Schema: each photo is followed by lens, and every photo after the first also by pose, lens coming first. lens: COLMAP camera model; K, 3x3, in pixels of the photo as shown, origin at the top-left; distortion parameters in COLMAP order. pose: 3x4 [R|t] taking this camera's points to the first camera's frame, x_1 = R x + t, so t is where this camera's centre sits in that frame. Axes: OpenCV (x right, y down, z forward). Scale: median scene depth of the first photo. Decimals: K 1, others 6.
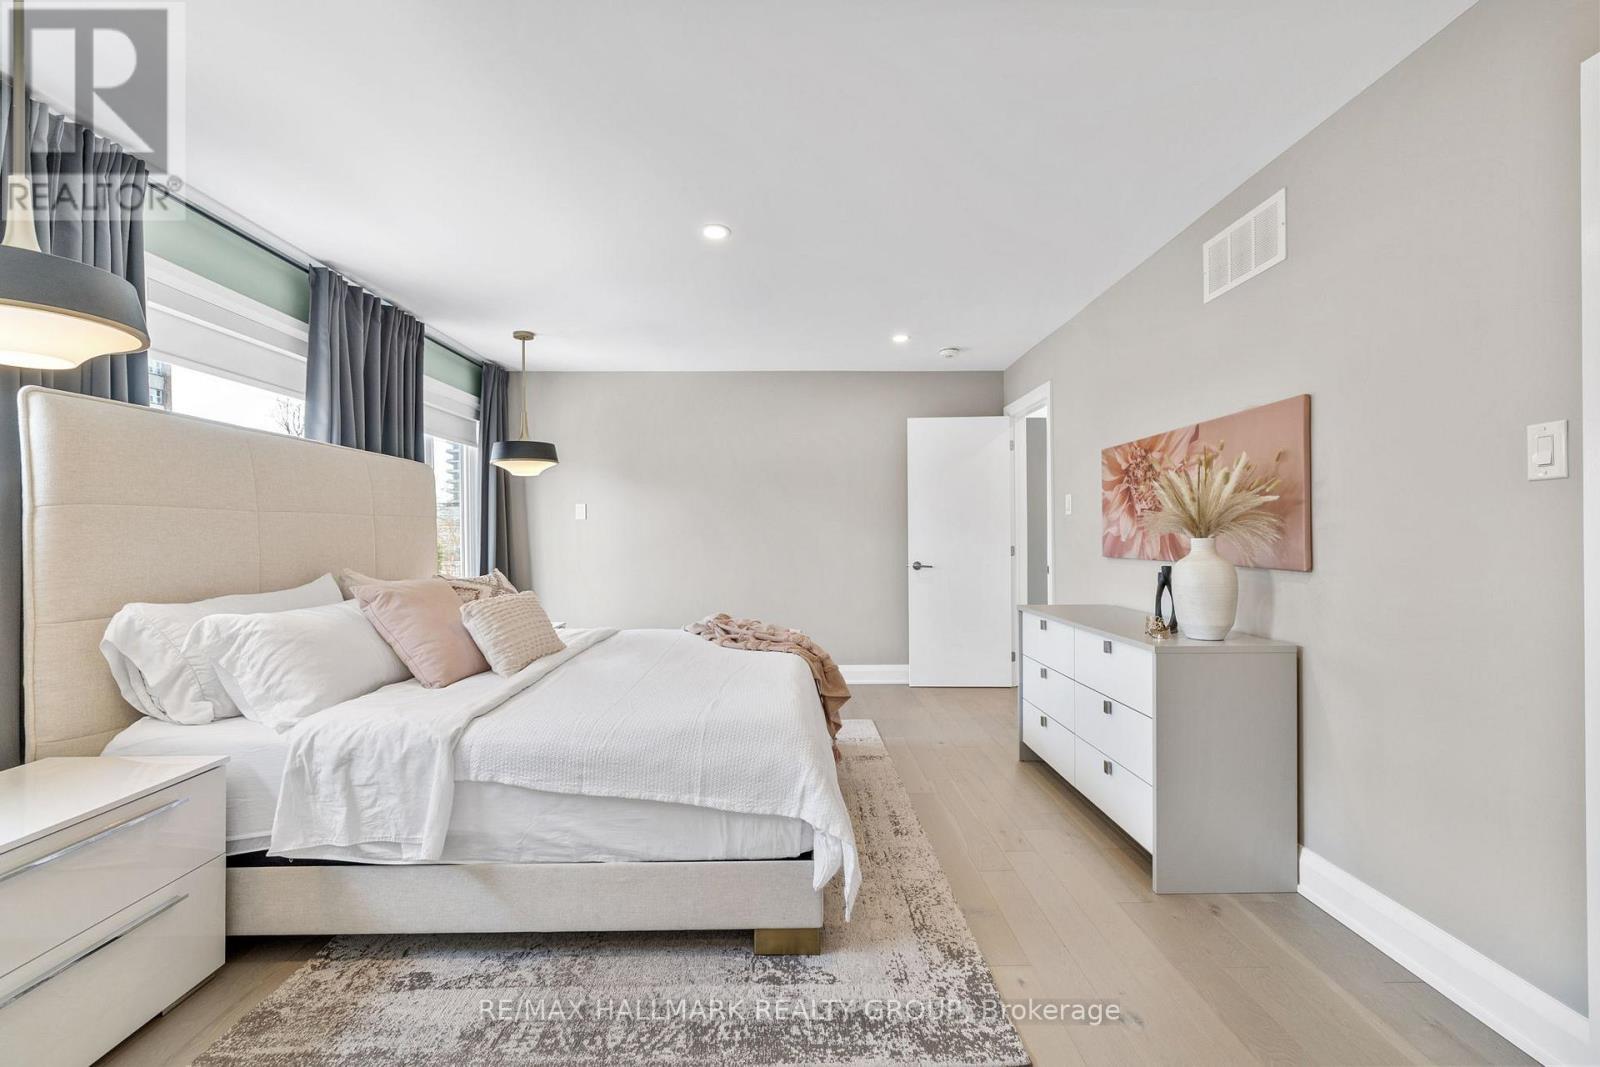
lens RADIAL K [[661.2, 0, 799.6], [0, 661.2, 534.4], [0, 0, 1]] dist [0.002936, -0.000213]
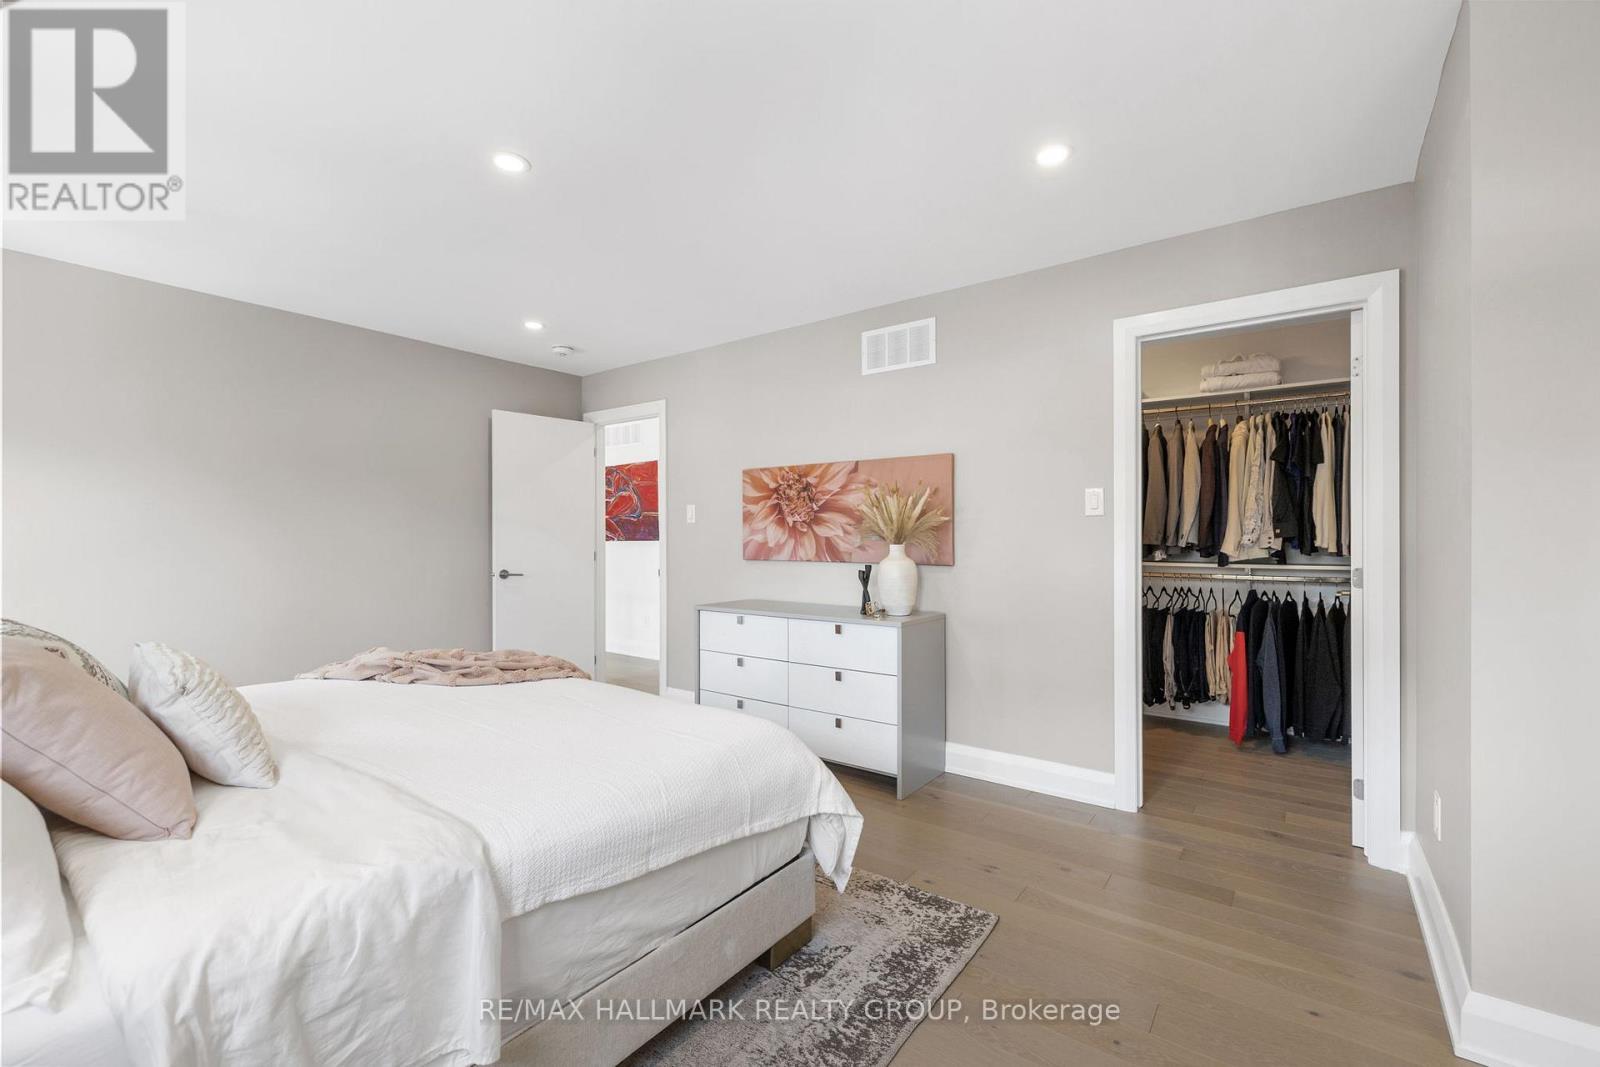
lens RADIAL K [[661.2, 0, 800.7], [0, 661.2, 537.5], [0, 0, 1]] dist [0.002936, -0.000213]
pose [[0.623605, 0.005593, 0.781720, -0.650407], [-0.004981, 0.999983, -0.003181, -0.004461], [-0.781724, -0.001910, 0.623622, 0.283710]]
